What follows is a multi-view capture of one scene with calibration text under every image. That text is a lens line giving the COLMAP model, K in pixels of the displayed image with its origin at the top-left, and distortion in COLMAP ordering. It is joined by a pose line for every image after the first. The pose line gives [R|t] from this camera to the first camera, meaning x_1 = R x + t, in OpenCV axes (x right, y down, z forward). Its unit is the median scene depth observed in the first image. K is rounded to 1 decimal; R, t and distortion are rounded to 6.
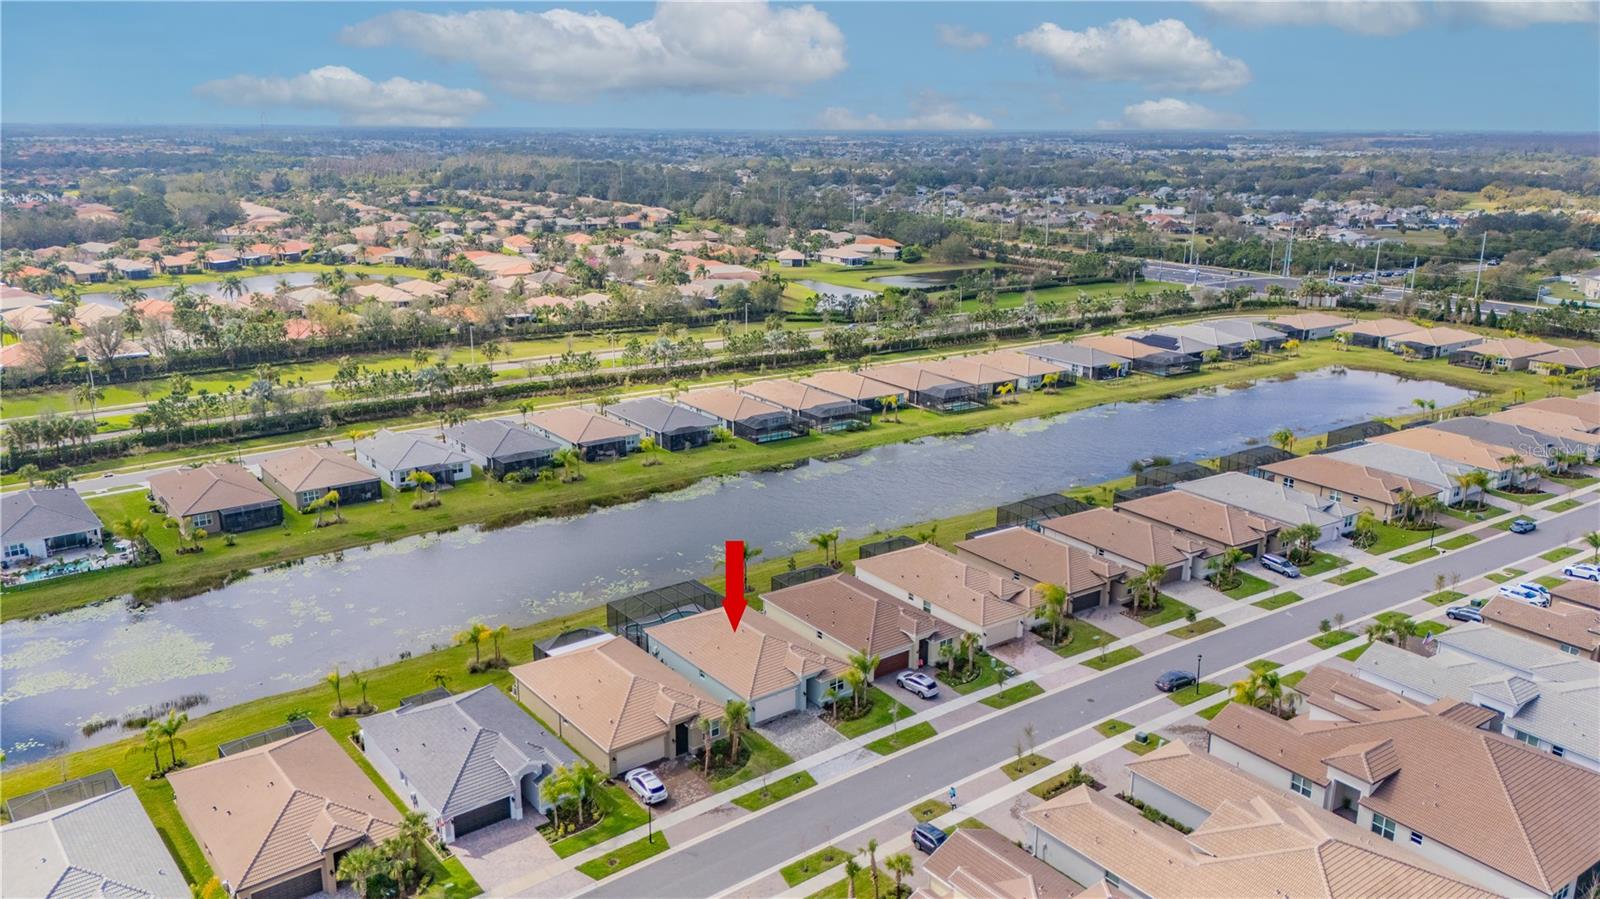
lens RADIAL K [[1170.0, 0, 800.0], [0, 1170.0, 449.5], [0, 0, 1]] dist [0.088174, -0.100561]
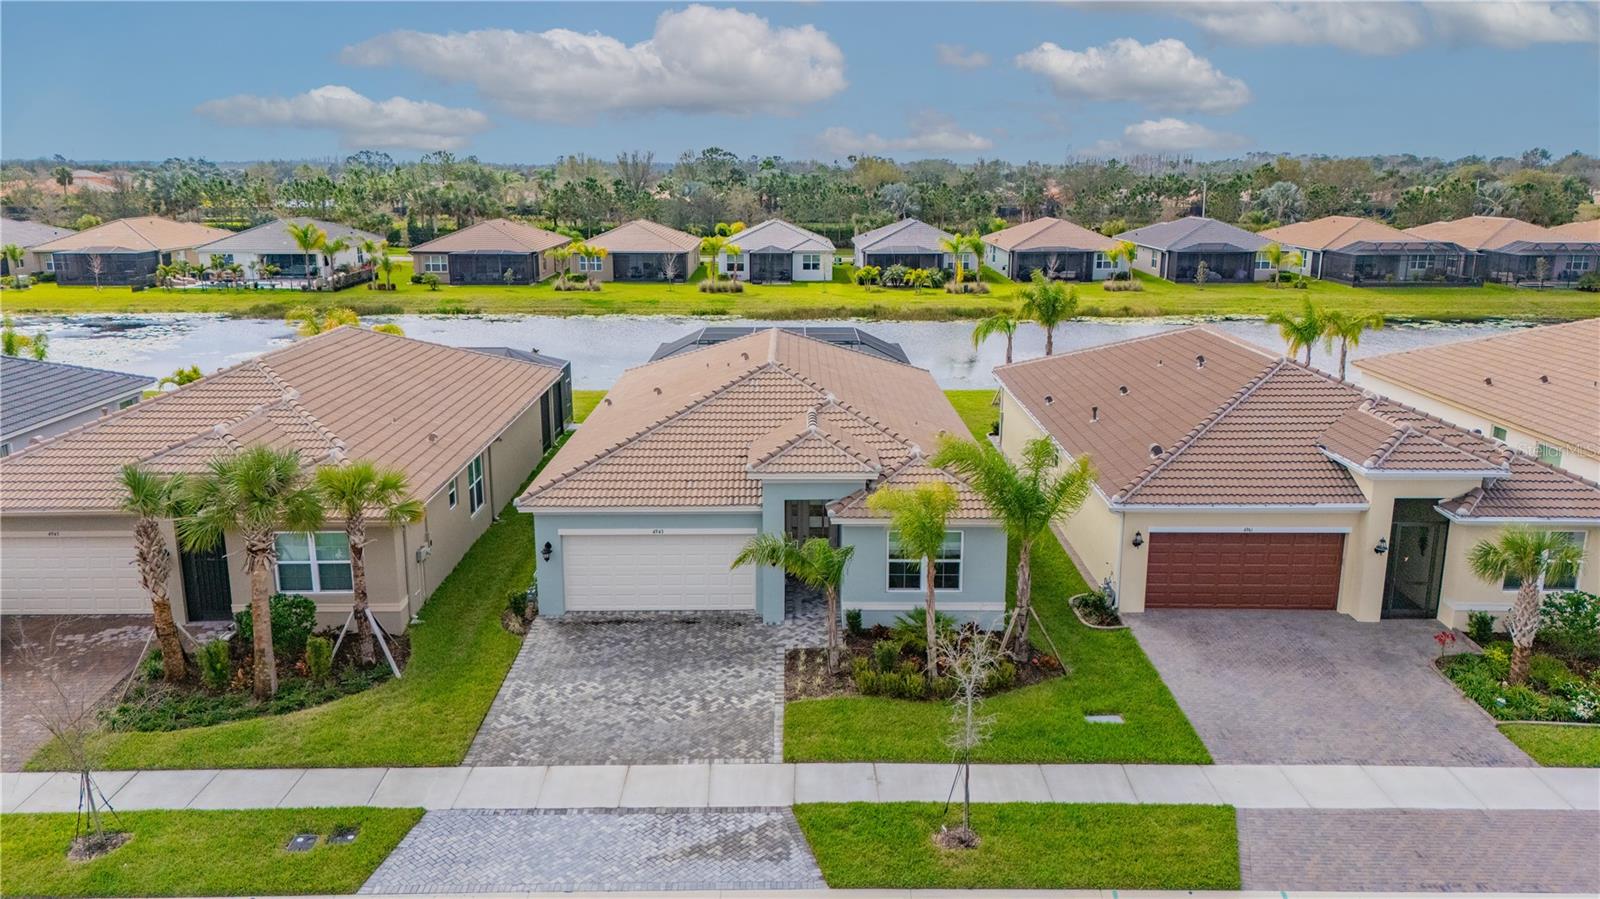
lens RADIAL K [[1170.0, 0, 800.0], [0, 1170.0, 449.5], [0, 0, 1]] dist [0.088174, -0.100561]
pose [[0.799239, 0.134970, -0.585662, 0.149648], [-0.158547, 0.987288, 0.011161, 0.175319], [0.579724, 0.083935, 0.810478, 0.768005]]
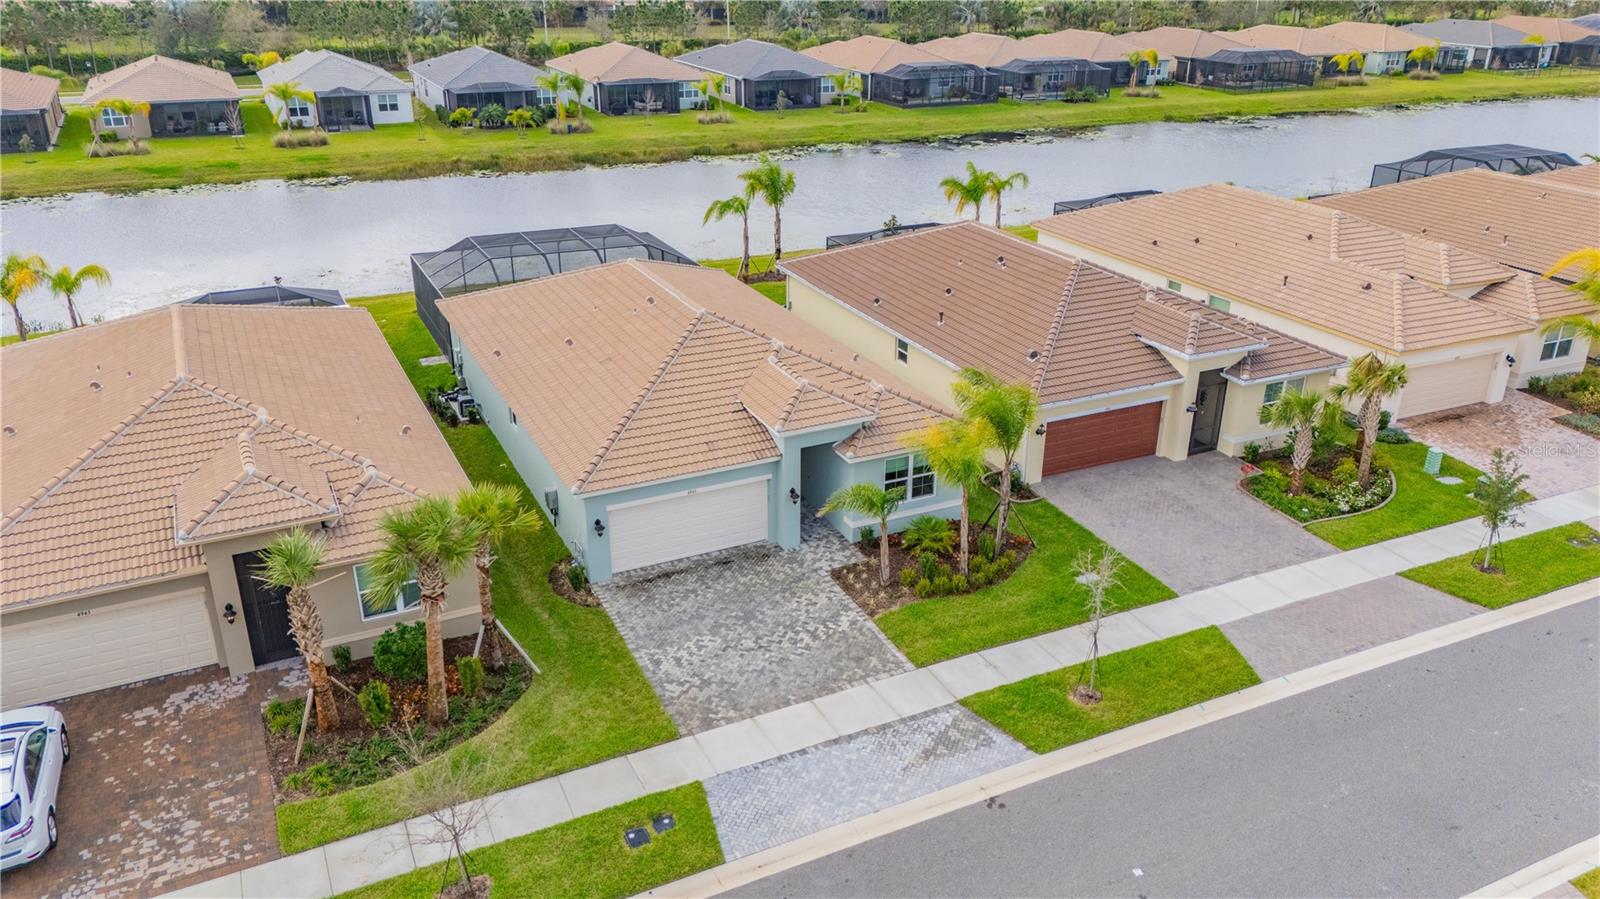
lens RADIAL K [[1165.5, 0, 800.0], [0, 1165.5, 449.5], [0, 0, 1]] dist [0.142839, -0.230673]
pose [[0.980650, 0.077632, -0.179718, 0.056190], [-0.052721, 0.988824, 0.139457, 0.149459], [0.188536, -0.127283, 0.973783, 0.686597]]
